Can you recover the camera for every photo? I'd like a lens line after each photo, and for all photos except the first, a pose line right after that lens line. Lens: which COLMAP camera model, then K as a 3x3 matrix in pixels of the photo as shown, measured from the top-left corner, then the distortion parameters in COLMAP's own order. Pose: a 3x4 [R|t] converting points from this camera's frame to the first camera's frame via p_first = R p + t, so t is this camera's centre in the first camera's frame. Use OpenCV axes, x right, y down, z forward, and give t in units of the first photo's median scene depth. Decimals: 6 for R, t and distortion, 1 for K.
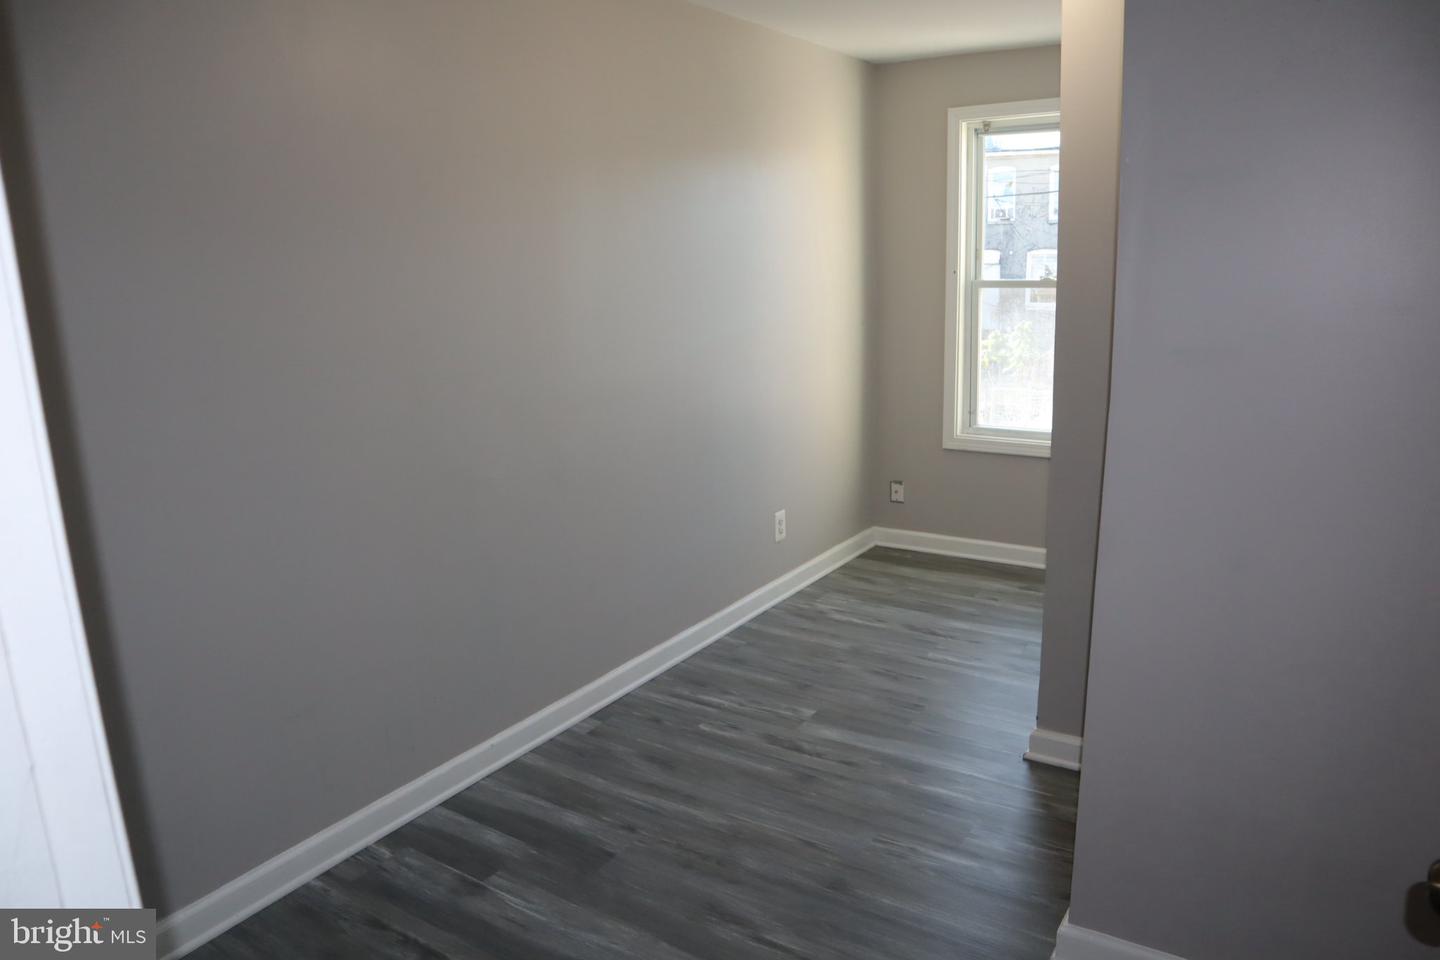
lens RADIAL K [[1007.0, 0, 728.9], [0, 1007.0, 475.9], [0, 0, 1]] dist [-0.068991, 0.011879]
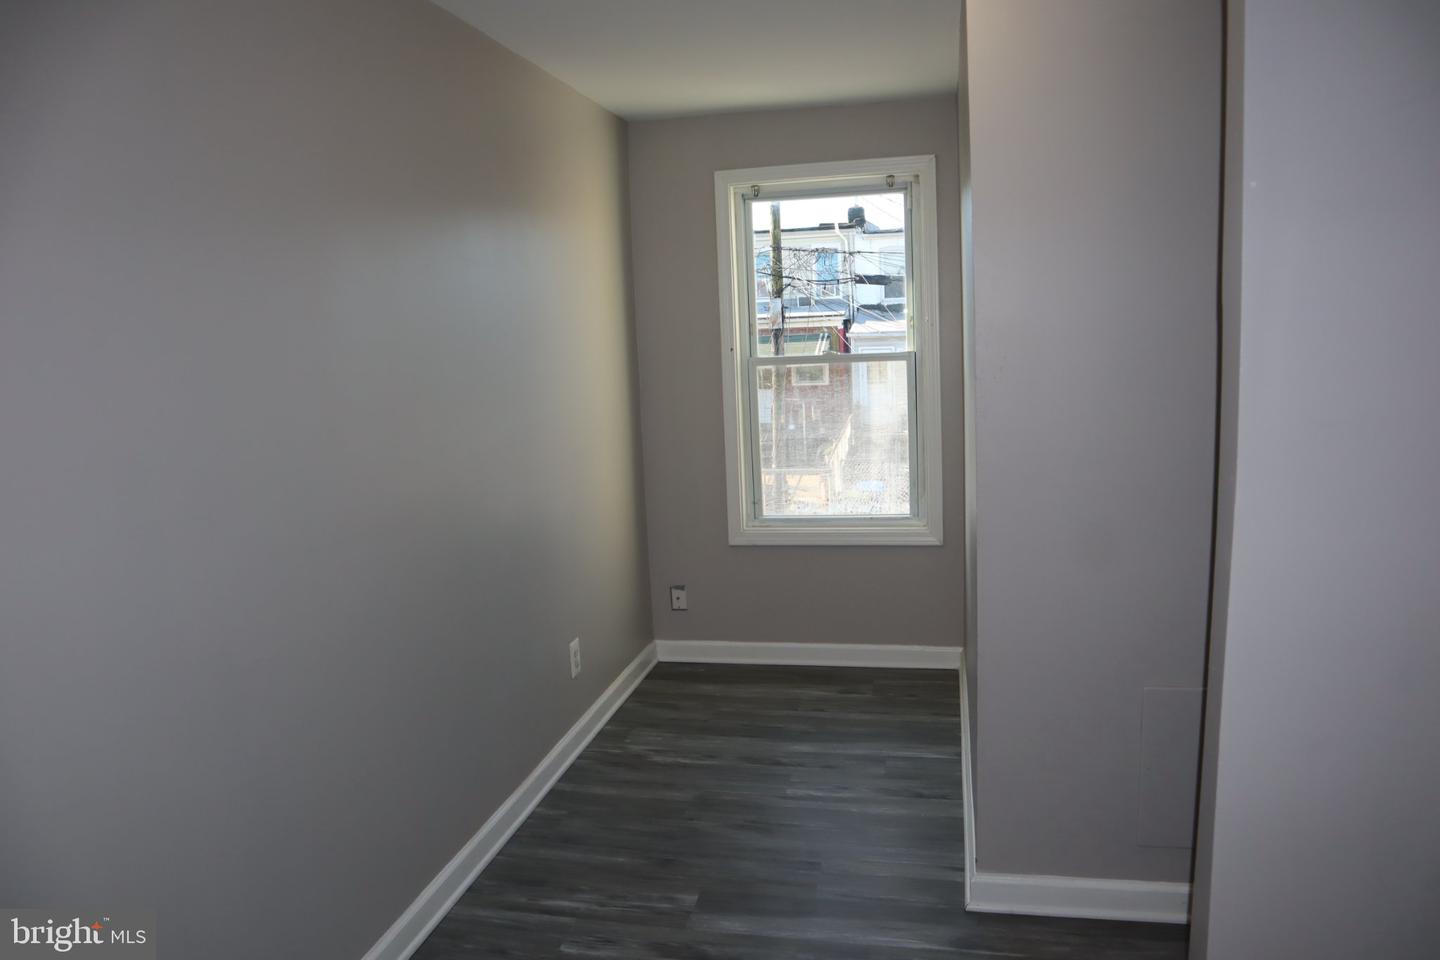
lens RADIAL K [[1007.0, 0, 712.9], [0, 1007.0, 486.8], [0, 0, 1]] dist [-0.068991, 0.011879]
pose [[0.936949, -0.068691, 0.342649, -0.120827], [0.094105, 0.993866, -0.058084, -0.032672], [-0.336558, 0.086666, 0.937666, 0.181734]]
